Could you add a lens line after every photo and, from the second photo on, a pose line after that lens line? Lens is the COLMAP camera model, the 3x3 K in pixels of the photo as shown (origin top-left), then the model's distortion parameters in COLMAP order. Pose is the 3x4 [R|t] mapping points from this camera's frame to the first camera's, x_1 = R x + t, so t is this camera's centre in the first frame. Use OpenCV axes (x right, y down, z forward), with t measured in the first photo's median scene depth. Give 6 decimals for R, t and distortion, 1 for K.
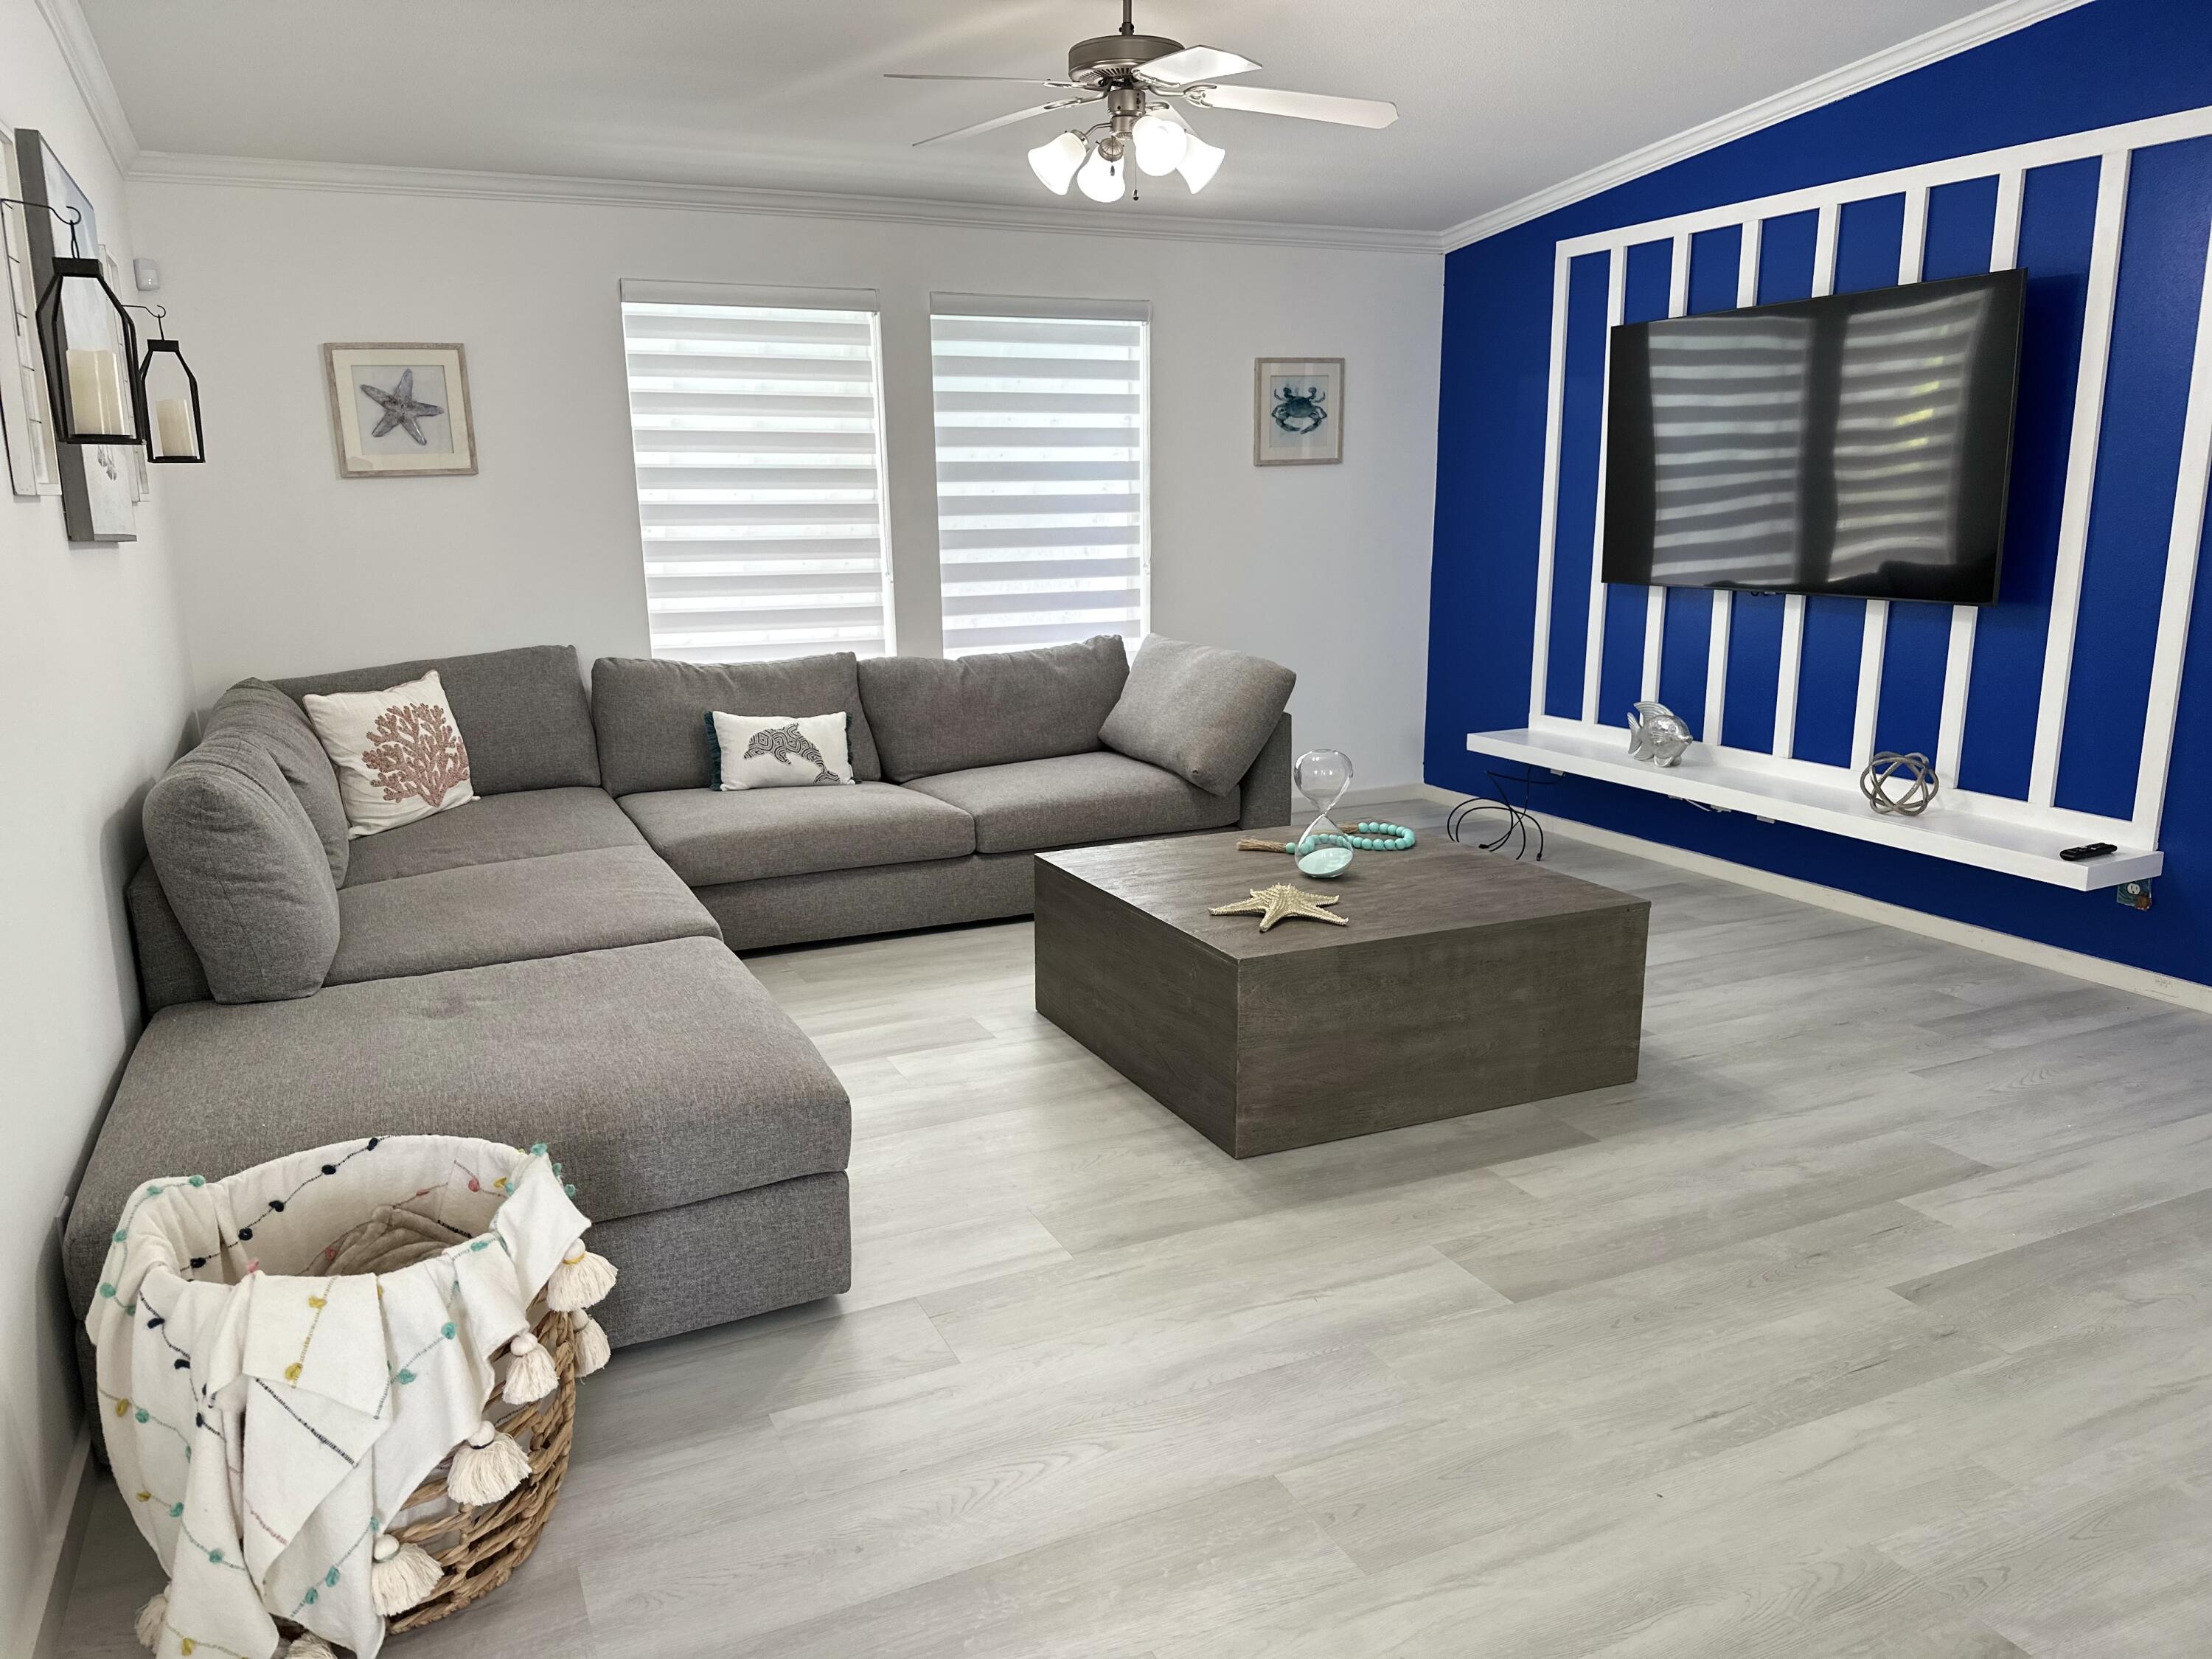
lens RADIAL K [[1547.4, 0, 1101.3], [0, 1547.4, 843.1], [0, 0, 1]] dist [0.101349, -0.171571]
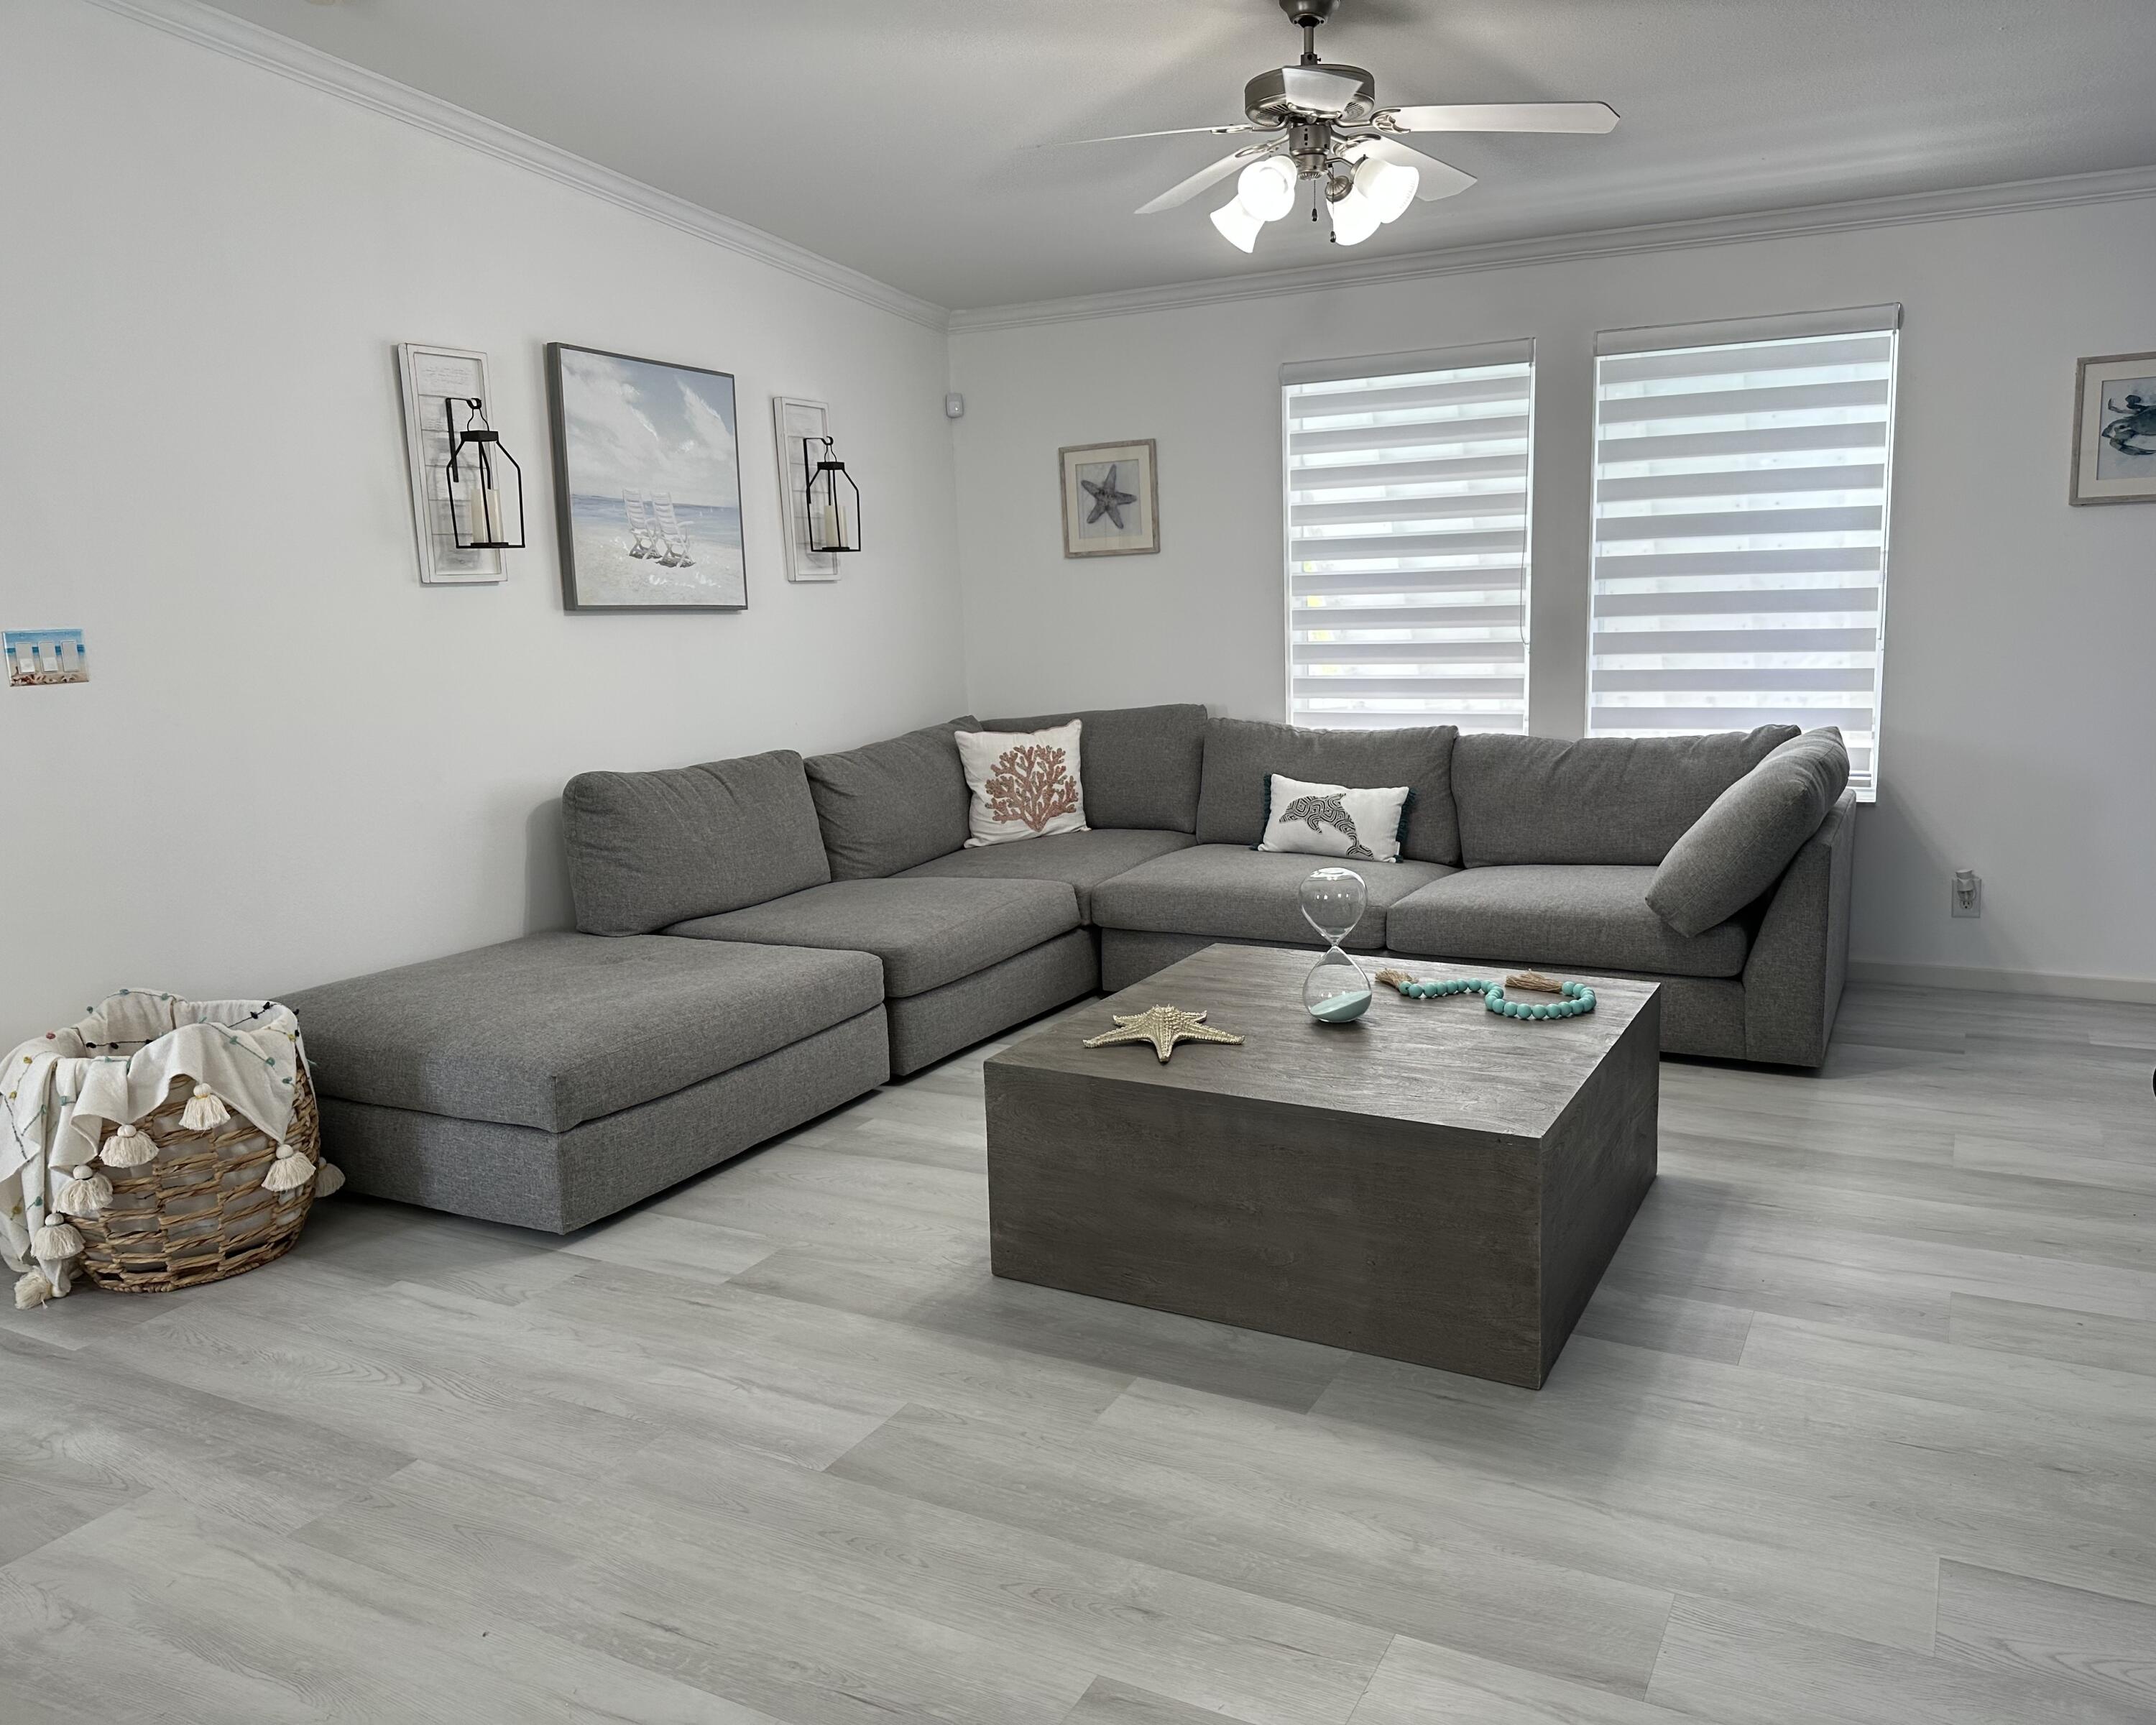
lens RADIAL K [[1603.3, 0, 1129.4], [0, 1603.3, 865.0], [0, 0, 1]] dist [0.085787, -0.148175]
pose [[0.619734, 0.130954, -0.773810, 0.541007], [-0.150429, 0.987520, 0.046644, -0.062241], [0.770261, 0.087496, 0.631699, 0.267533]]
